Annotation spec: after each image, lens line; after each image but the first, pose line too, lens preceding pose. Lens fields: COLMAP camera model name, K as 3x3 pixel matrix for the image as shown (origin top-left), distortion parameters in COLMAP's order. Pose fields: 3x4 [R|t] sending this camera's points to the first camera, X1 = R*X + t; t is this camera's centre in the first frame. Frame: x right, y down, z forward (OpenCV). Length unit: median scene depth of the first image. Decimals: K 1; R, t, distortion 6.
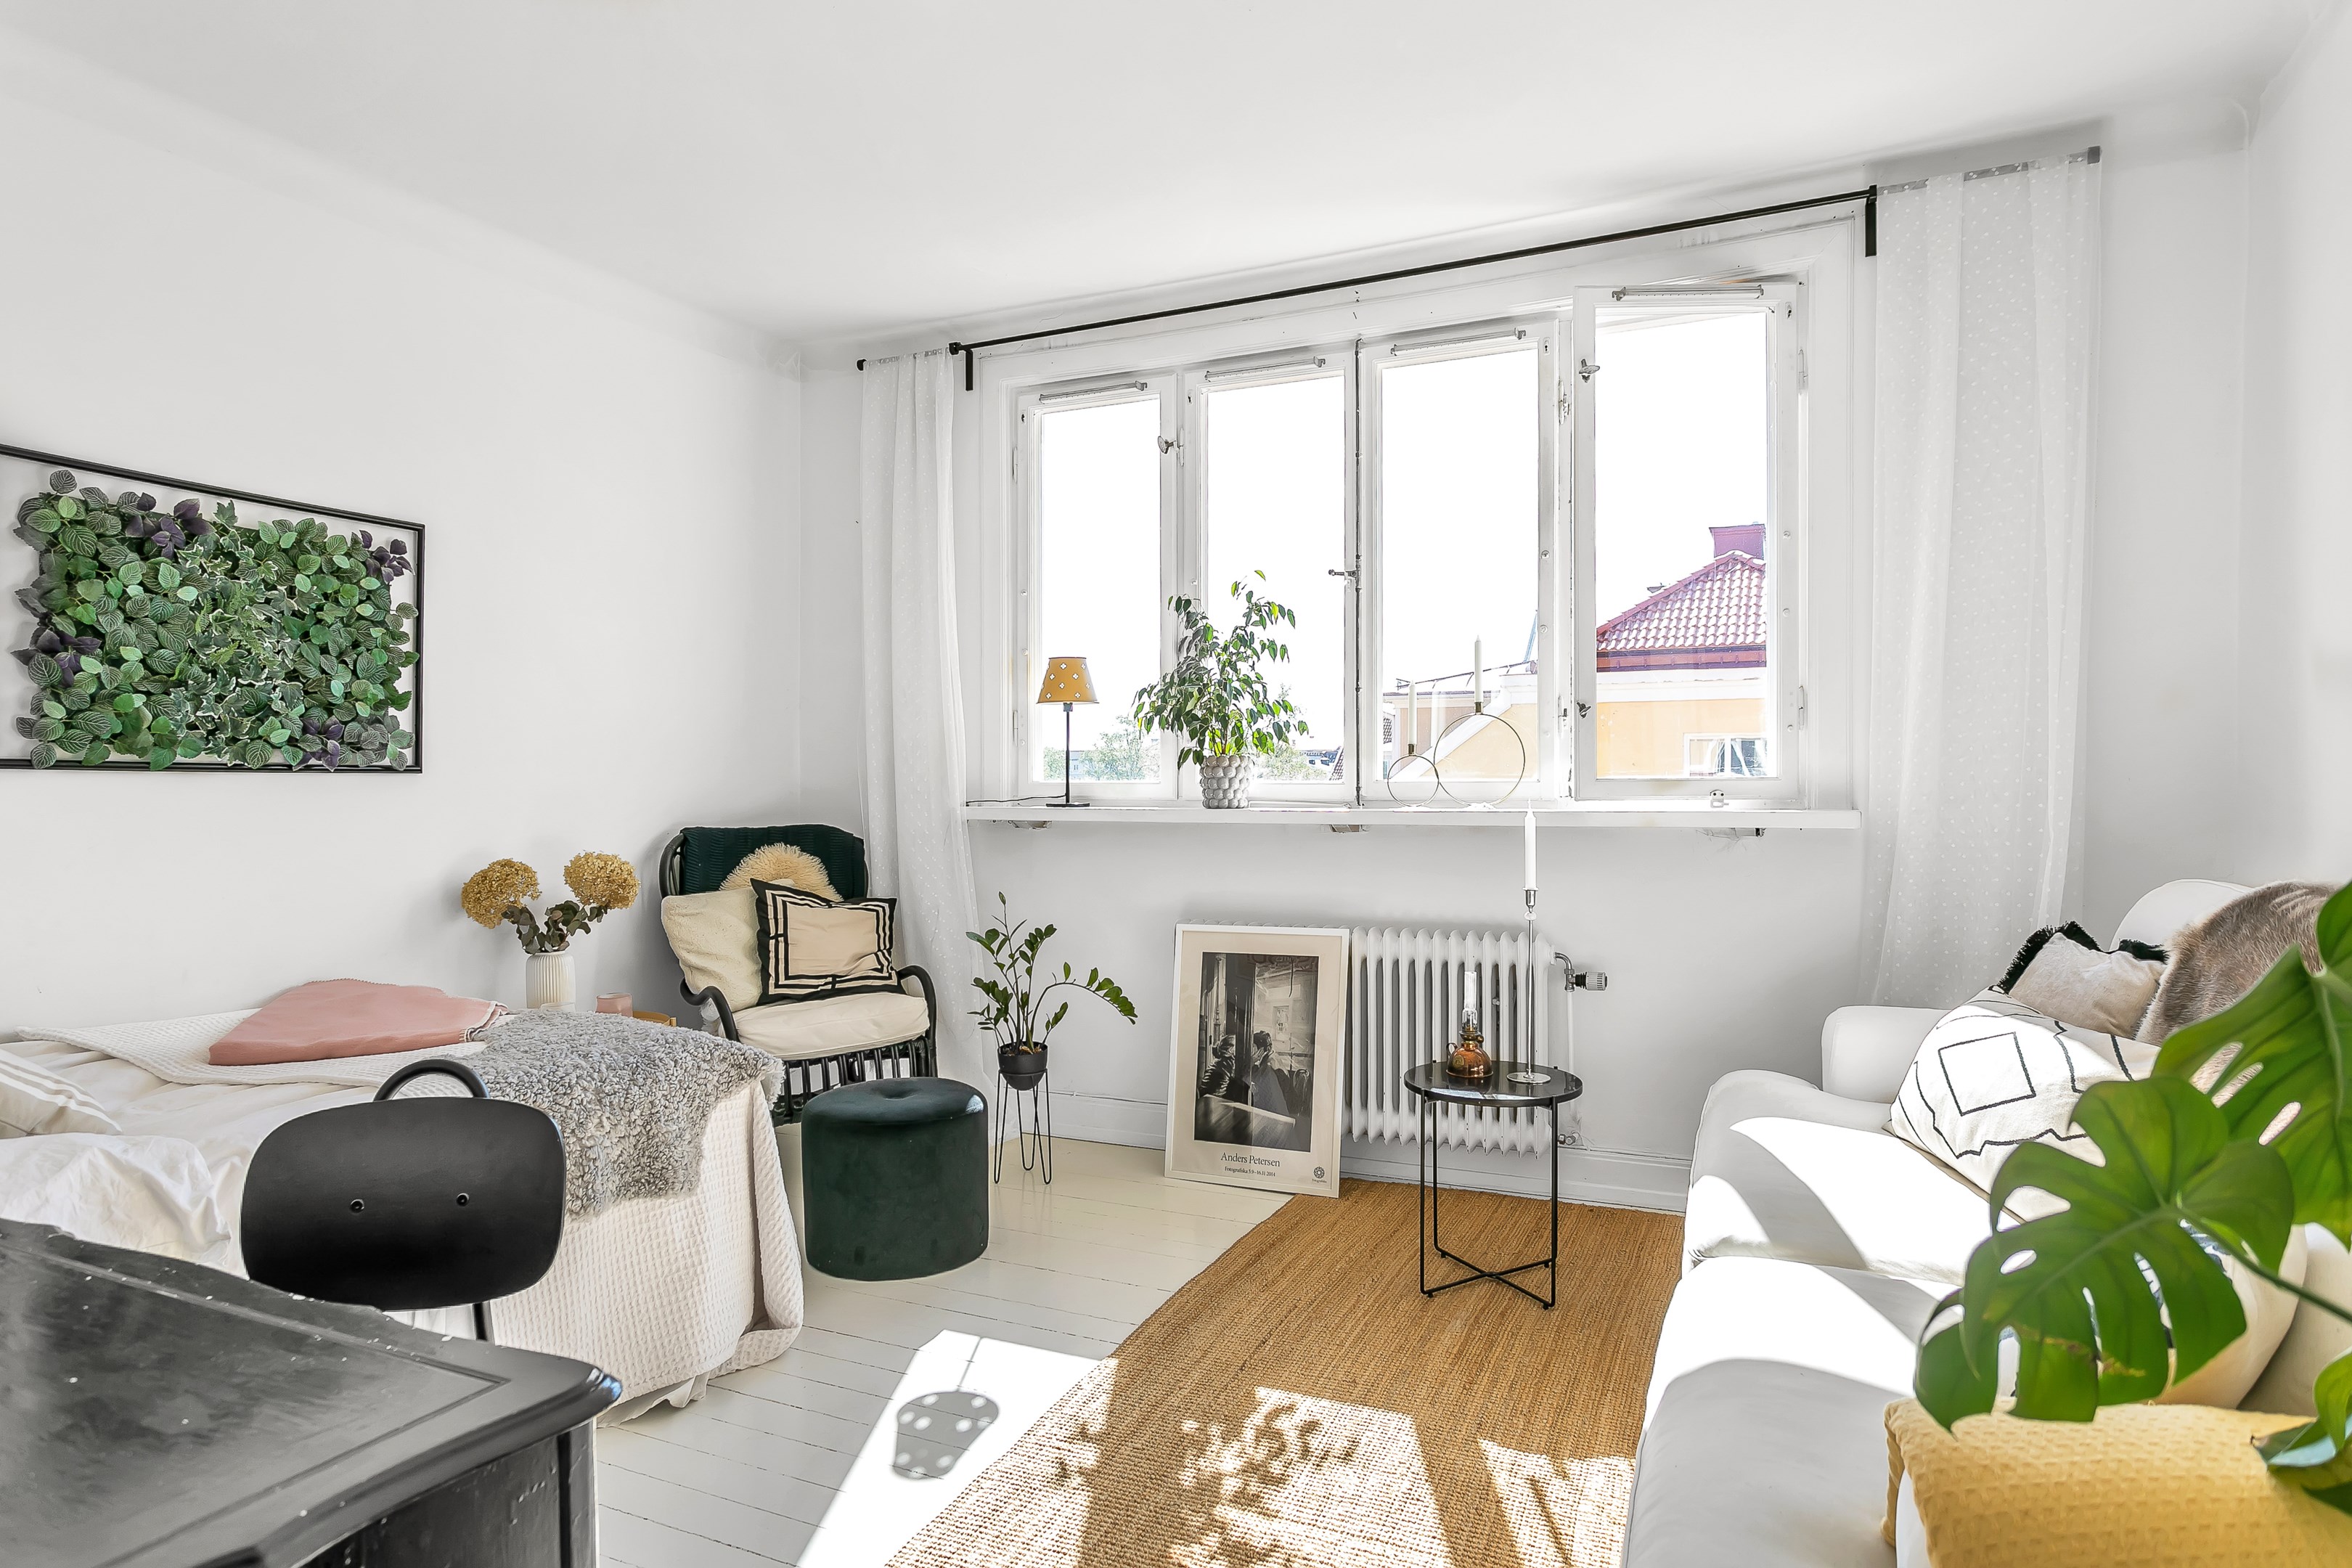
lens RADIAL K [[1341.1, 0, 1162.2], [0, 1341.1, 791.0], [0, 0, 1]] dist [-0.002851, 0.010468]
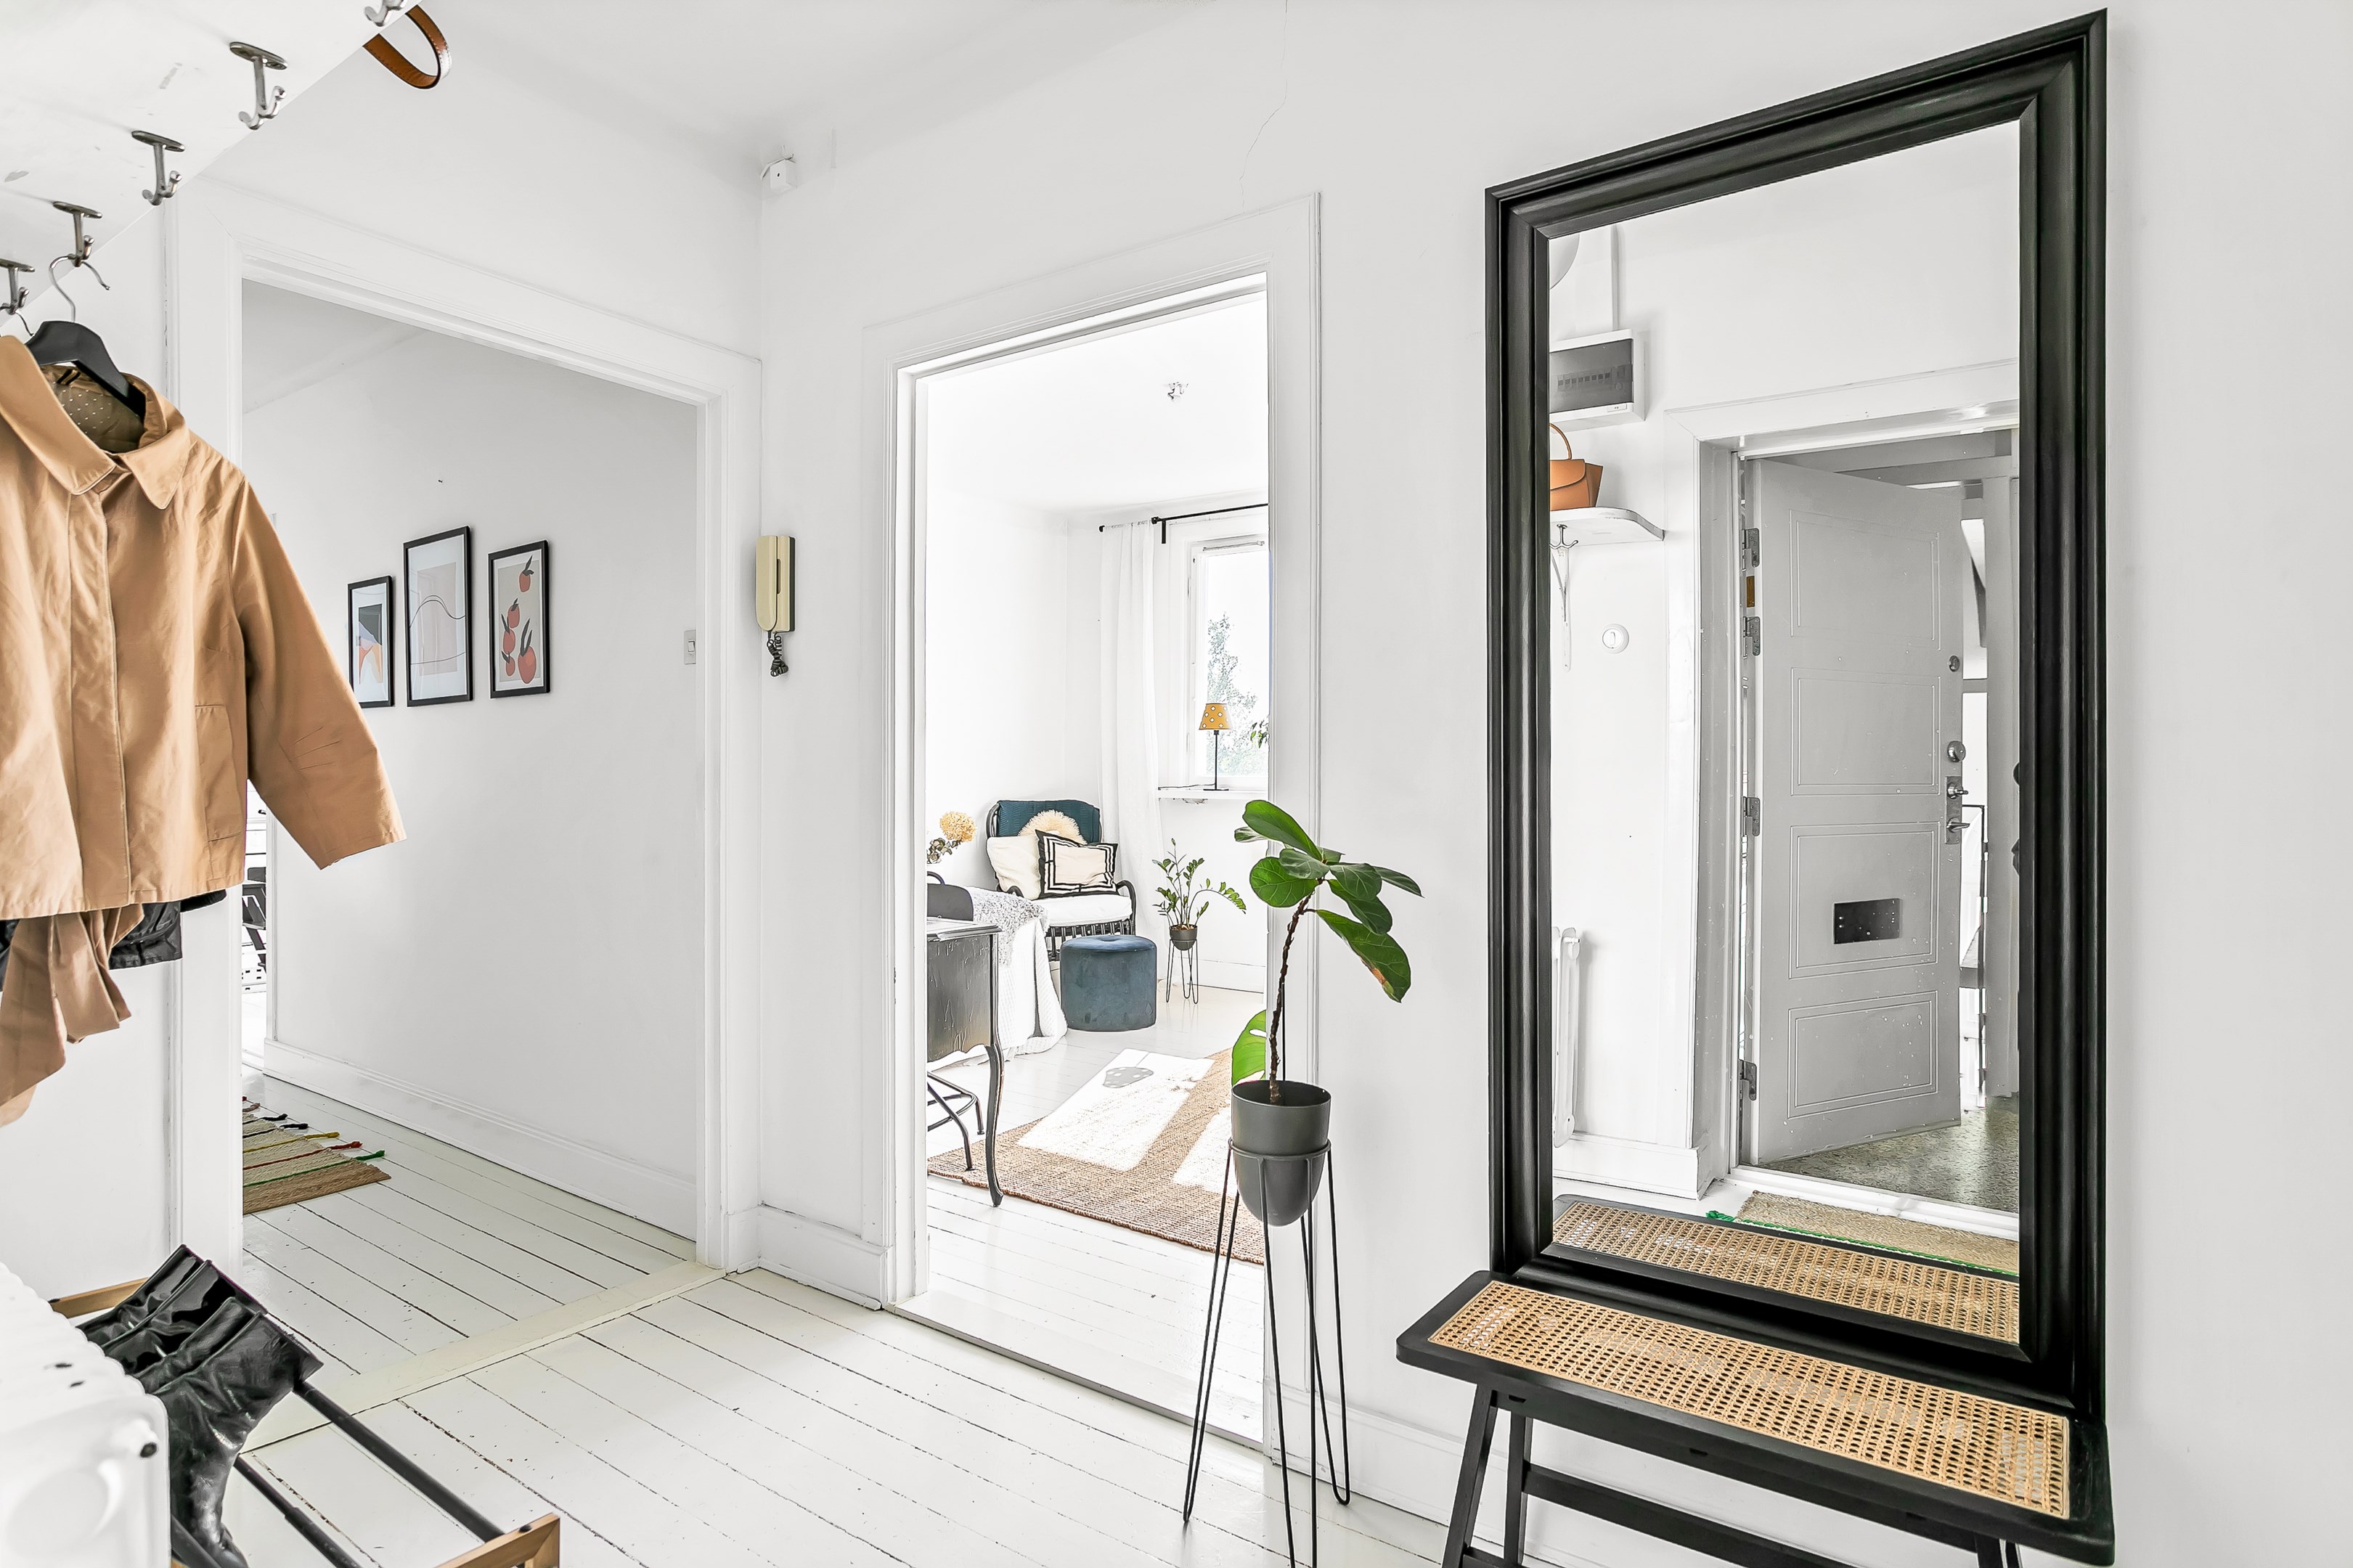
lens RADIAL K [[1261.2, 0, 1180.8], [0, 1261.2, 780.4], [0, 0, 1]] dist [0.003711, 0.000318]
pose [[0.983648, 0.010358, -0.179804, 0.184501], [-0.011965, 0.999898, -0.007856, 0.012356], [0.179704, 0.009879, 0.983671, -0.617899]]
